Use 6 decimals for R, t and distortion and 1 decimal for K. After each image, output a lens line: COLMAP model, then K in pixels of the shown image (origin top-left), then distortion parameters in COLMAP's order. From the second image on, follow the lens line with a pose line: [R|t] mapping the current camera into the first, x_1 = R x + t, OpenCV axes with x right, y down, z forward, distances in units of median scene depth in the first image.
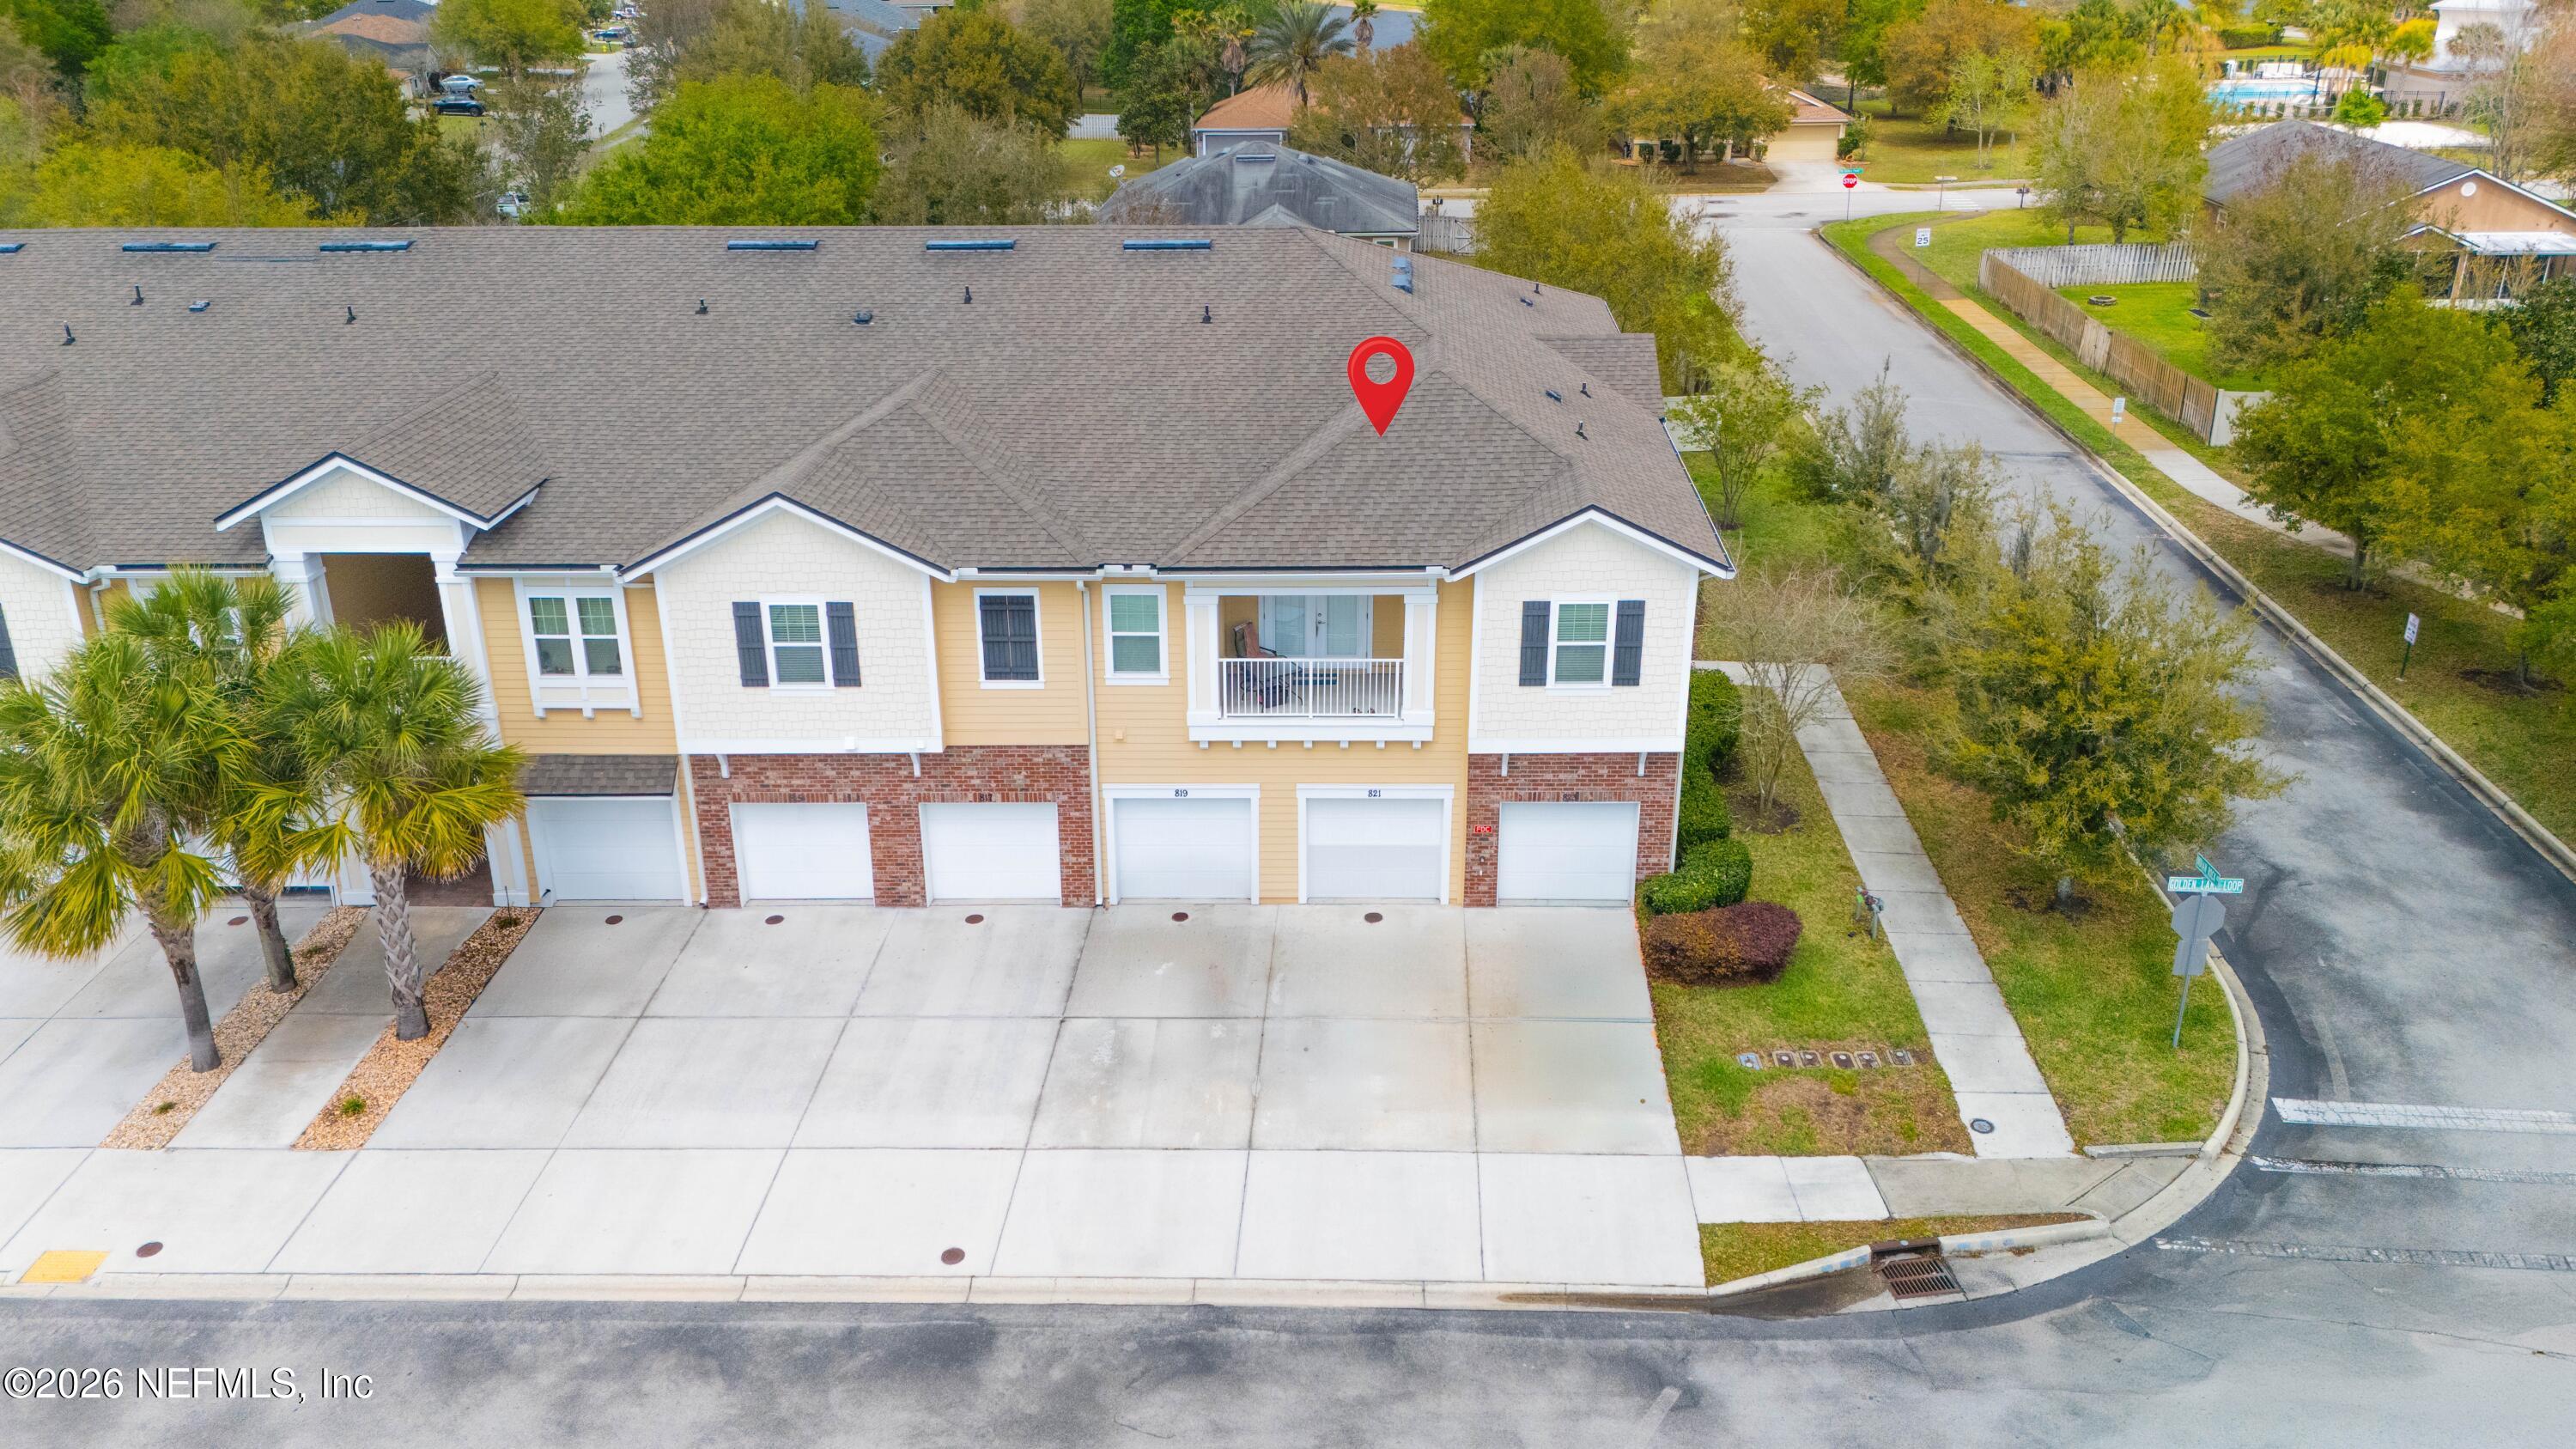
lens RADIAL K [[1972.5, 0, 1288.0], [0, 1972.5, 724.5], [0, 0, 1]] dist [0.045984, -0.006629]
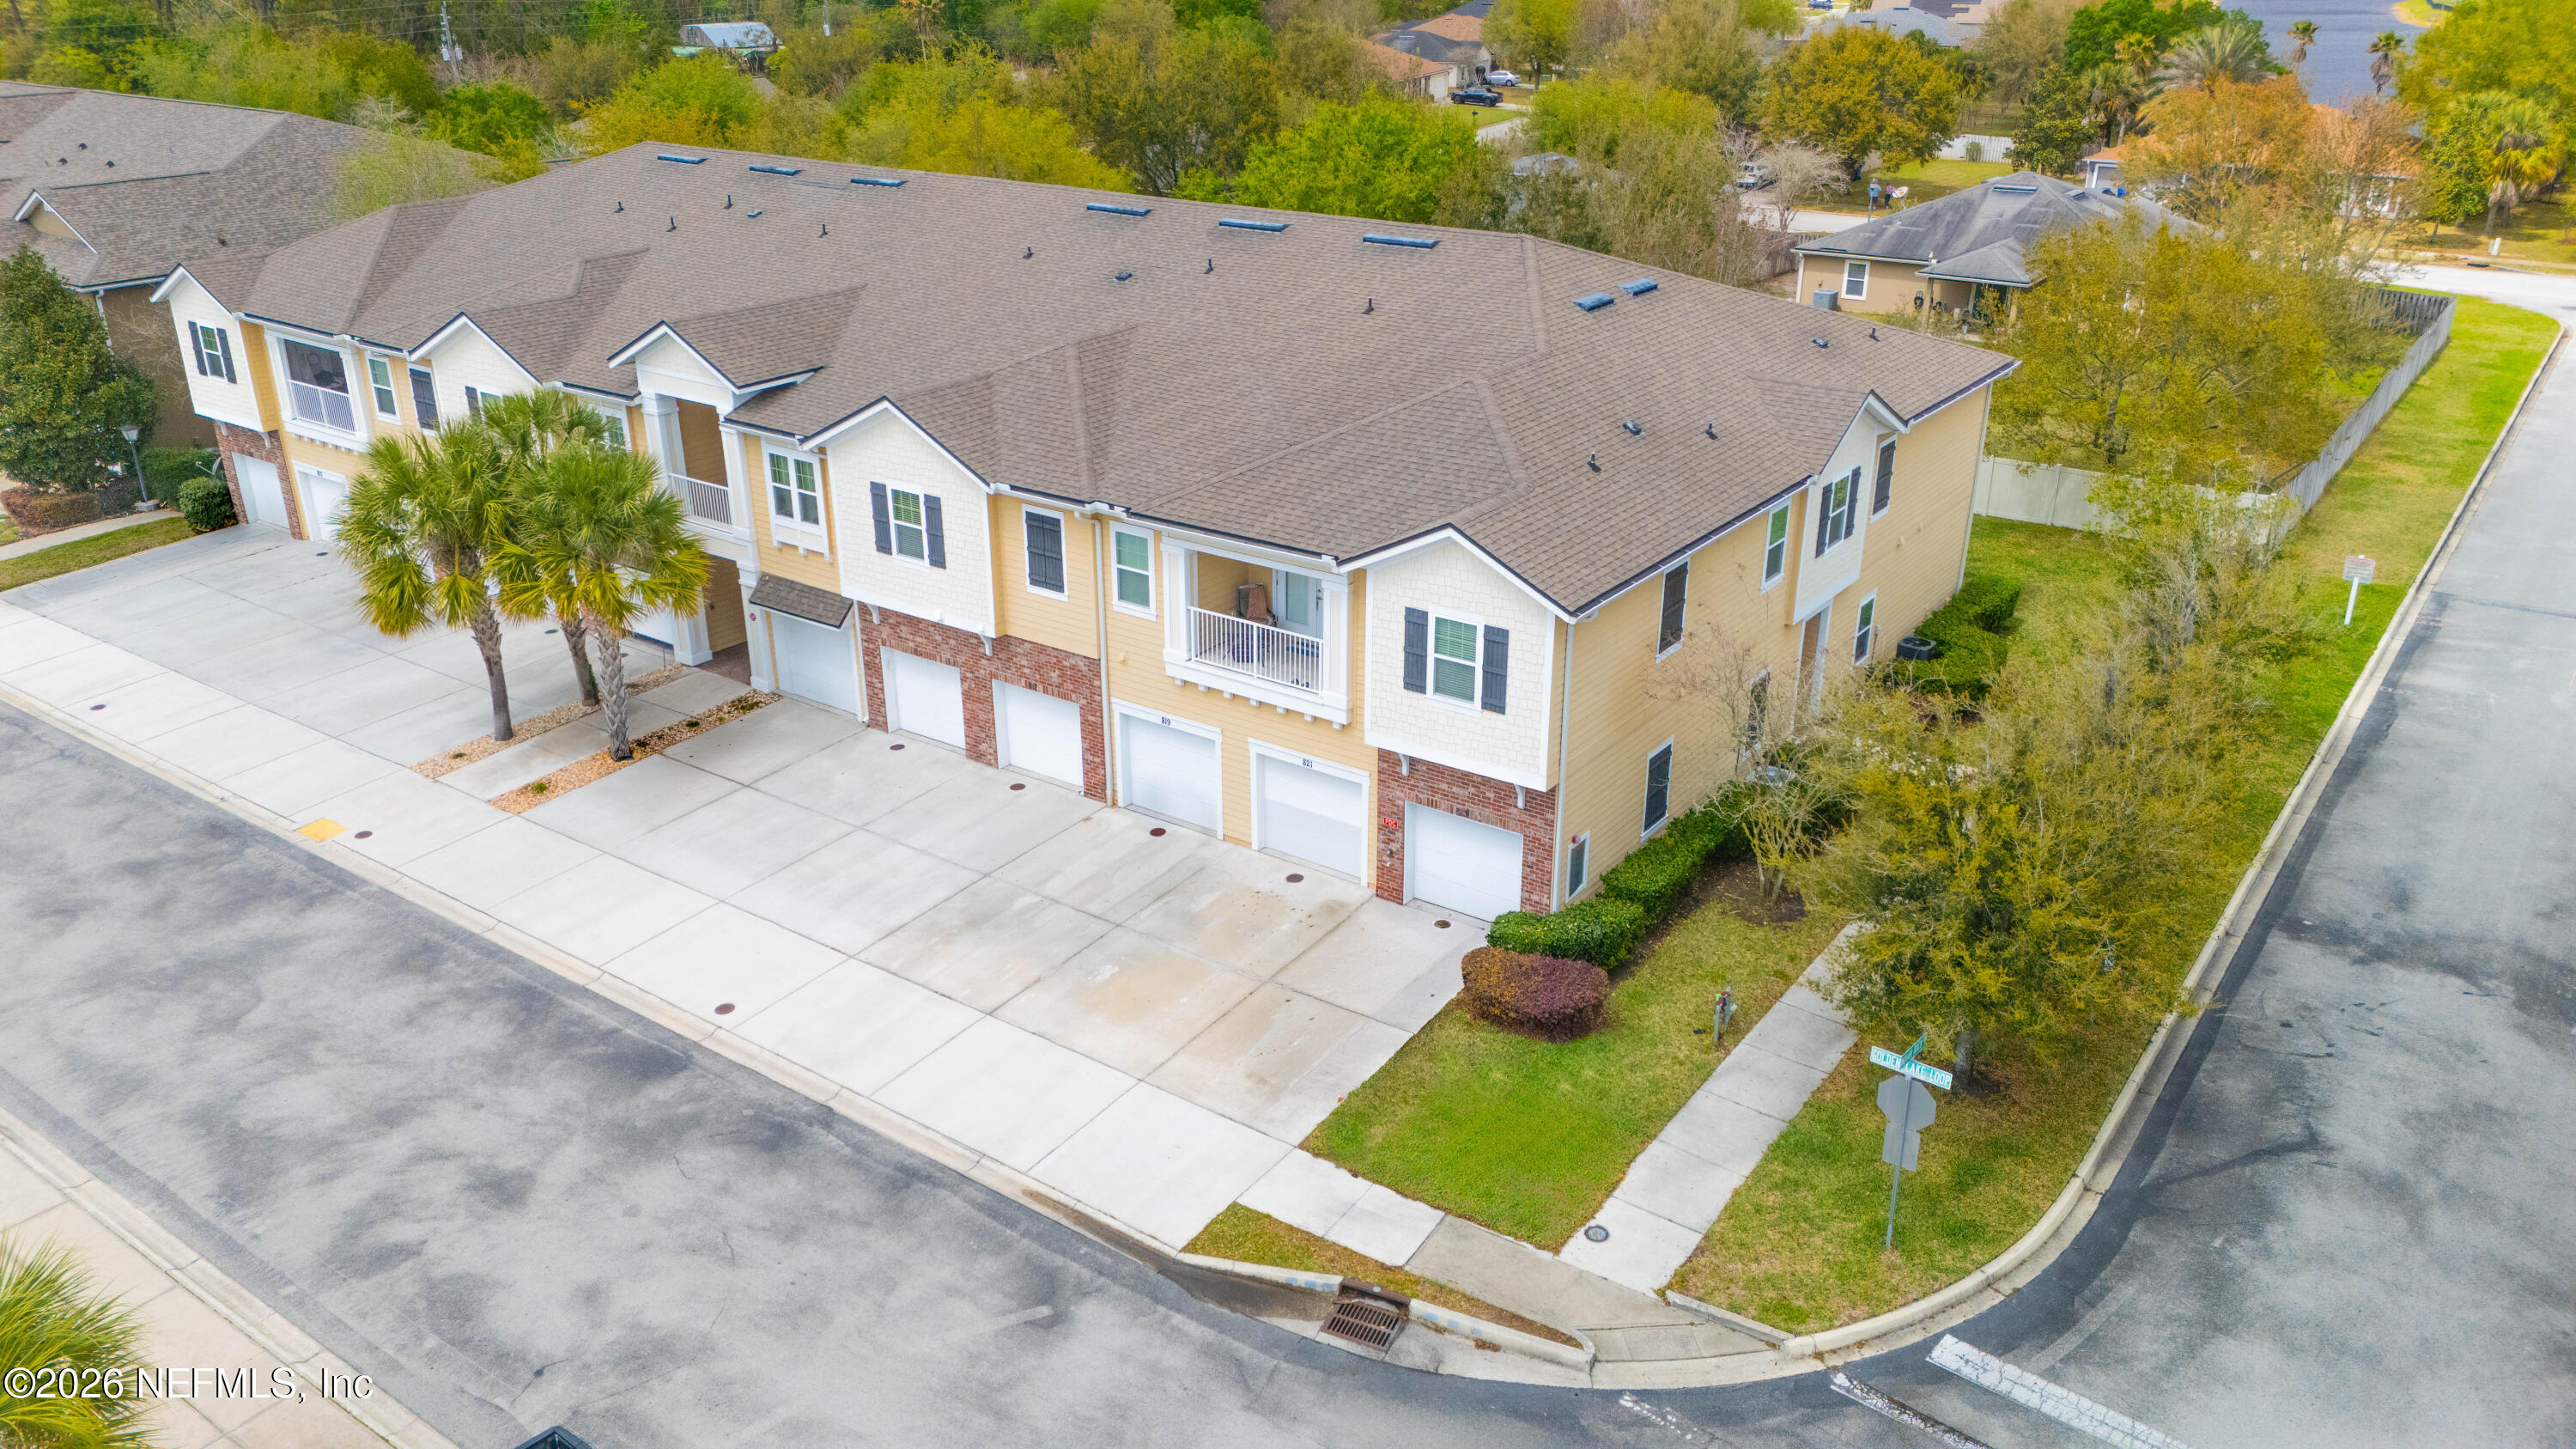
lens RADIAL K [[1884.8, 0, 1288.0], [0, 1884.8, 724.5], [0, 0, 1]] dist [0.045057, -0.001329]
pose [[0.829469, 0.232134, -0.508030, 0.565609], [-0.227597, 0.971081, 0.072115, -0.058026], [0.510079, 0.055809, 0.858315, 0.125234]]
